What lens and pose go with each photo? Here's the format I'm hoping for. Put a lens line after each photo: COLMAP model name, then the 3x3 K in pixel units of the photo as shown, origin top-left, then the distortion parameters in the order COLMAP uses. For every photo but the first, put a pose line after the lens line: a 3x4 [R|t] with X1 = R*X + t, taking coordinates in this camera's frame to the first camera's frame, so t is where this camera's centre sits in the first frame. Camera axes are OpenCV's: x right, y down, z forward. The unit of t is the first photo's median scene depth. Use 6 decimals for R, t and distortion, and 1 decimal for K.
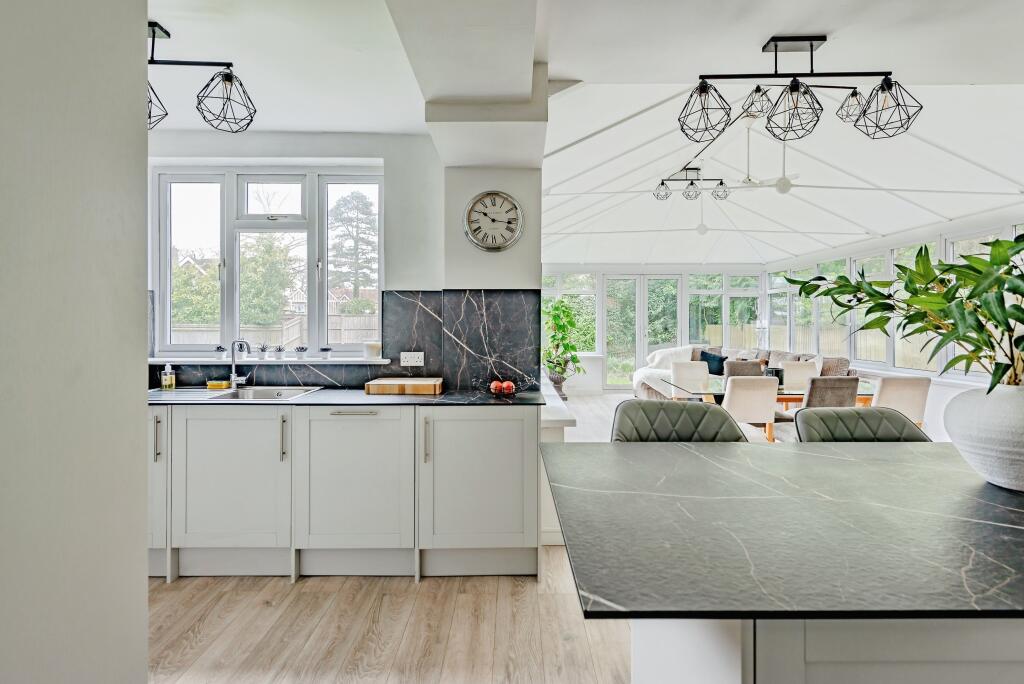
lens RADIAL K [[491.0, 0, 511.8], [0, 491.0, 320.5], [0, 0, 1]] dist [0.002343, 0.000308]
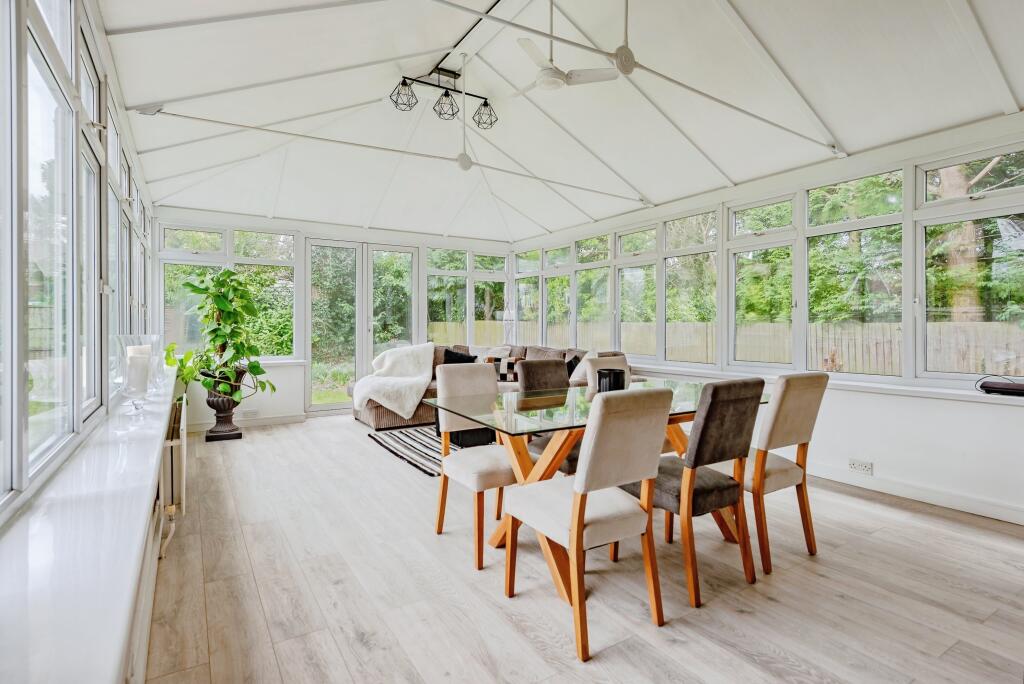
lens RADIAL K [[521.2, 0, 511.1], [0, 521.2, 324.3], [0, 0, 1]] dist [0.000018, 0.000013]
pose [[0.848422, -0.002652, 0.529314, 0.055330], [0.000781, 0.999993, 0.003757, 0.022313], [-0.529320, -0.002774, 0.848418, 0.290783]]
